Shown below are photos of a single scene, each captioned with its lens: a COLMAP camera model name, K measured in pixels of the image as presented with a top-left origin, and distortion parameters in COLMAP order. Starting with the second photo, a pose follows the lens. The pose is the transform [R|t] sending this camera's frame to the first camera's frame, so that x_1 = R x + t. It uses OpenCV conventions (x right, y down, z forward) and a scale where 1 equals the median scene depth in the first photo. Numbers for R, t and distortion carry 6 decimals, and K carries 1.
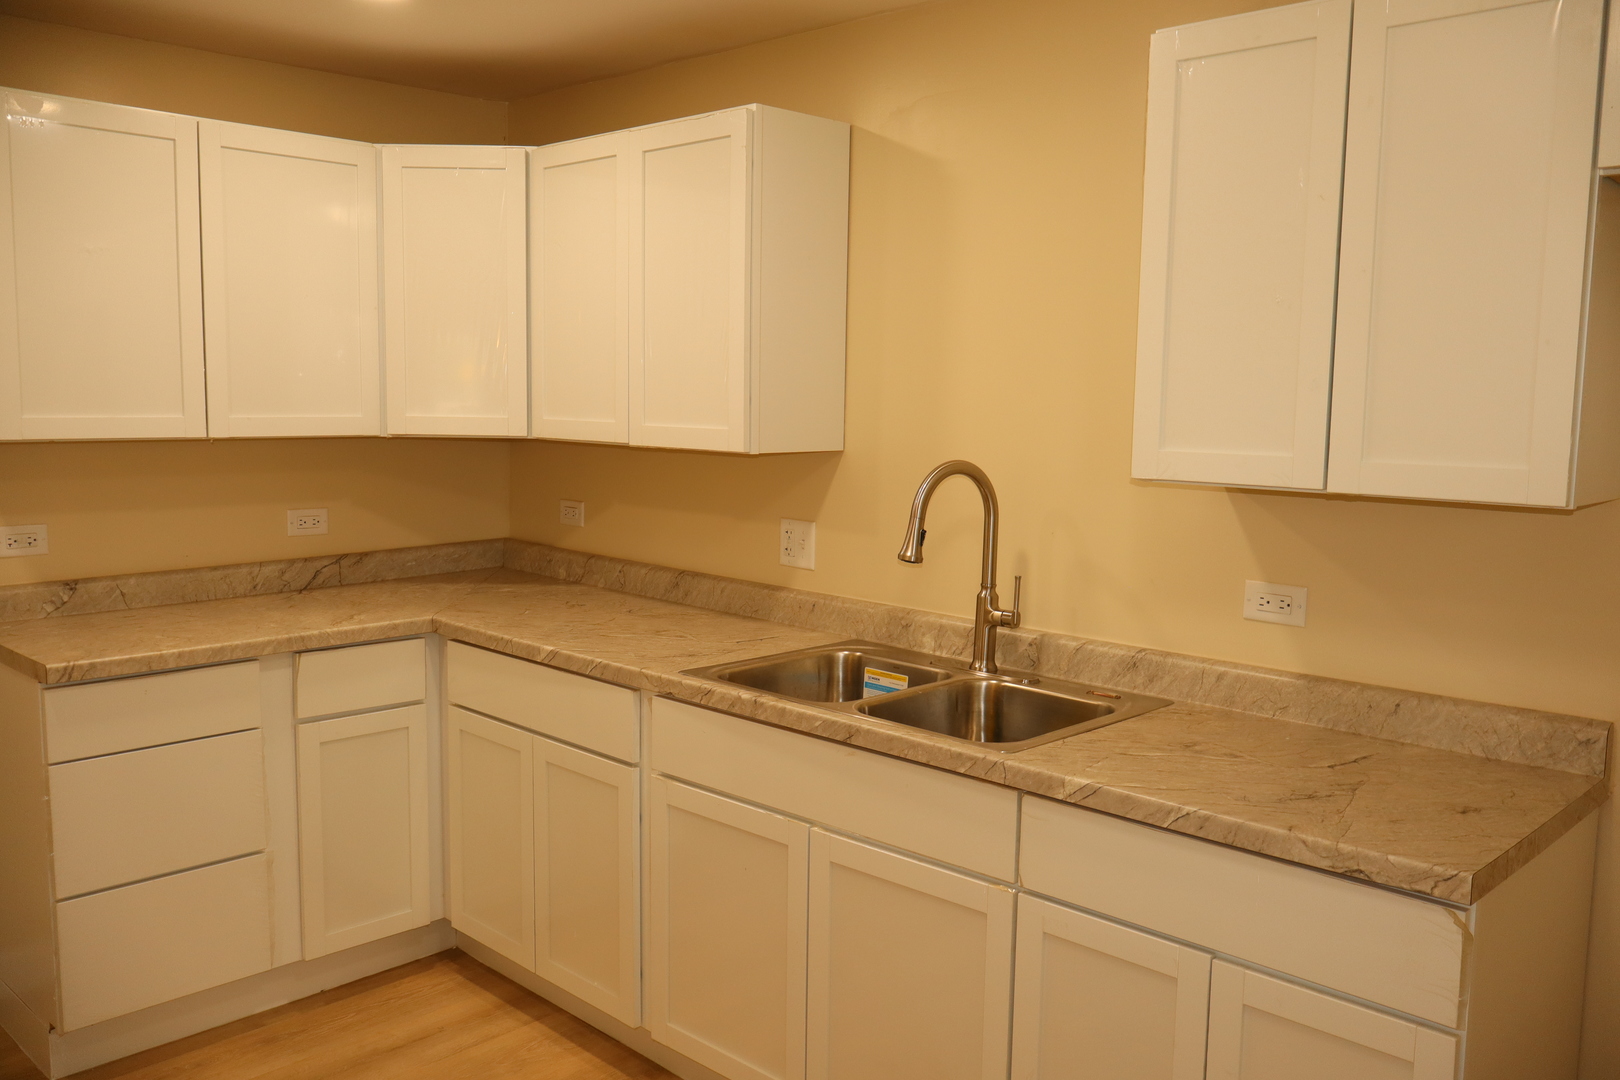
lens RADIAL K [[1357.7, 0, 810.0], [0, 1357.7, 540.0], [0, 0, 1]] dist [-0.049216, 0.004399]
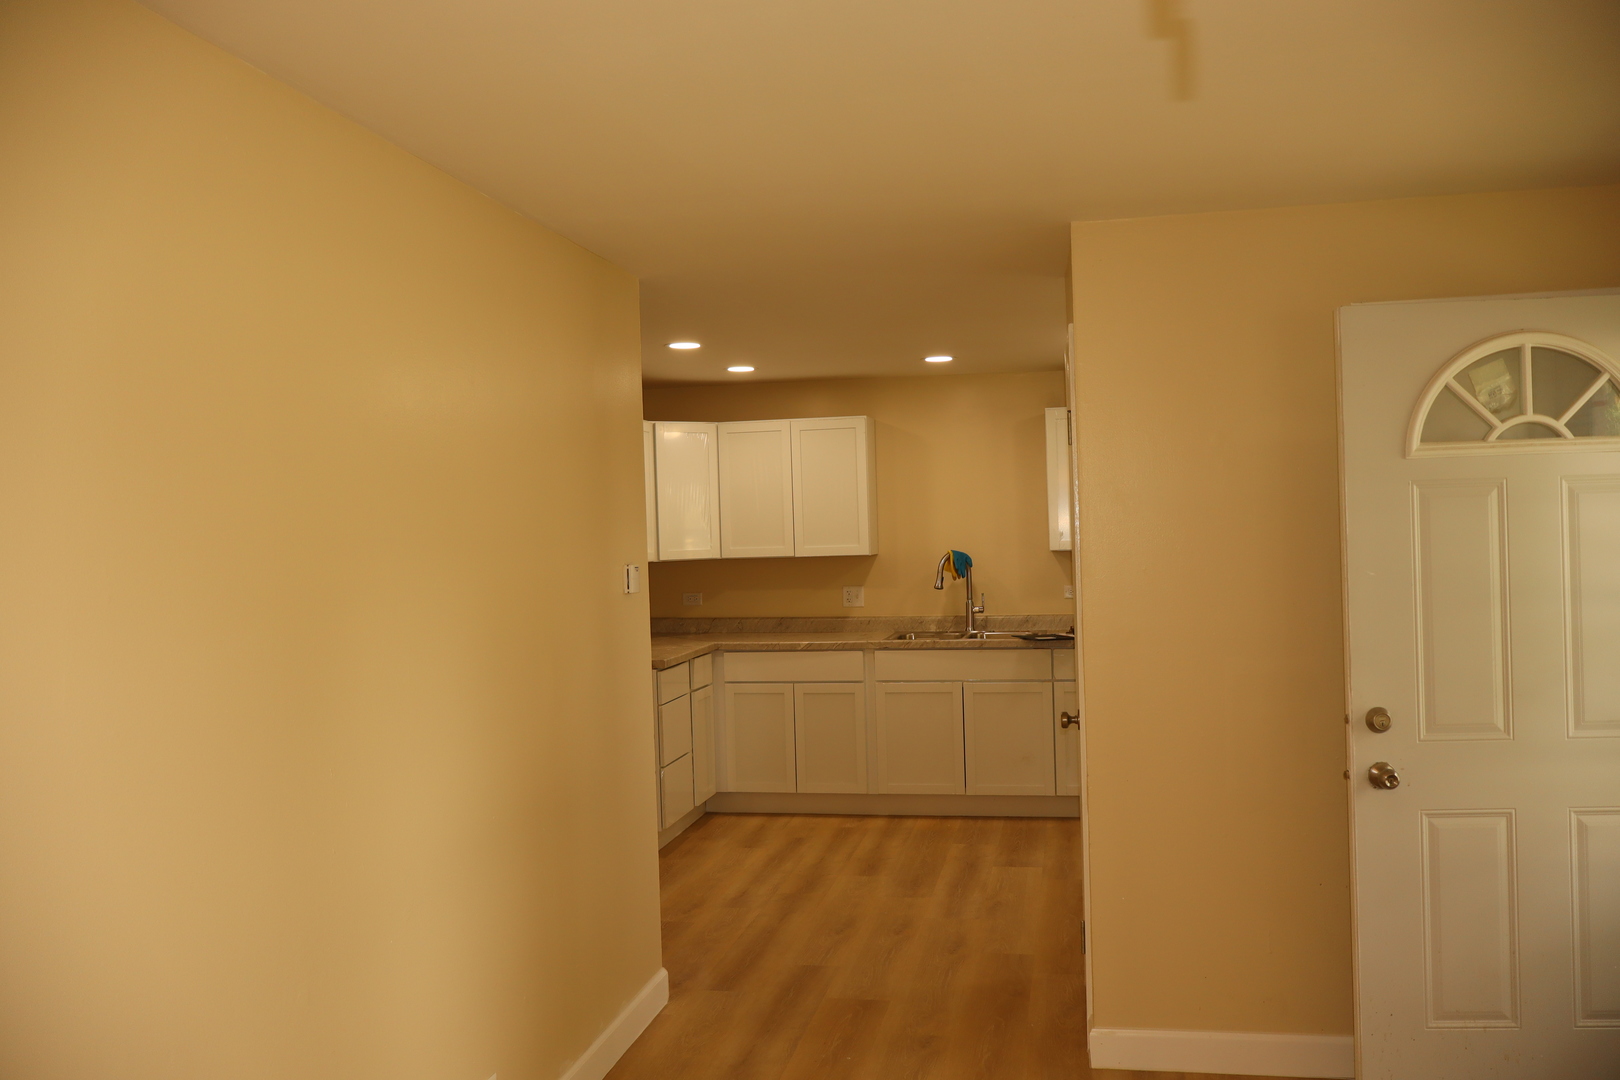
lens RADIAL K [[1334.8, 0, 810.0], [0, 1334.8, 540.0], [0, 0, 1]] dist [-0.014693, 0.003123]
pose [[0.841645, -0.045367, 0.538122, -1.418524], [0.102936, 0.991673, -0.077392, 0.083114], [-0.530130, 0.120529, 0.839306, -0.959630]]
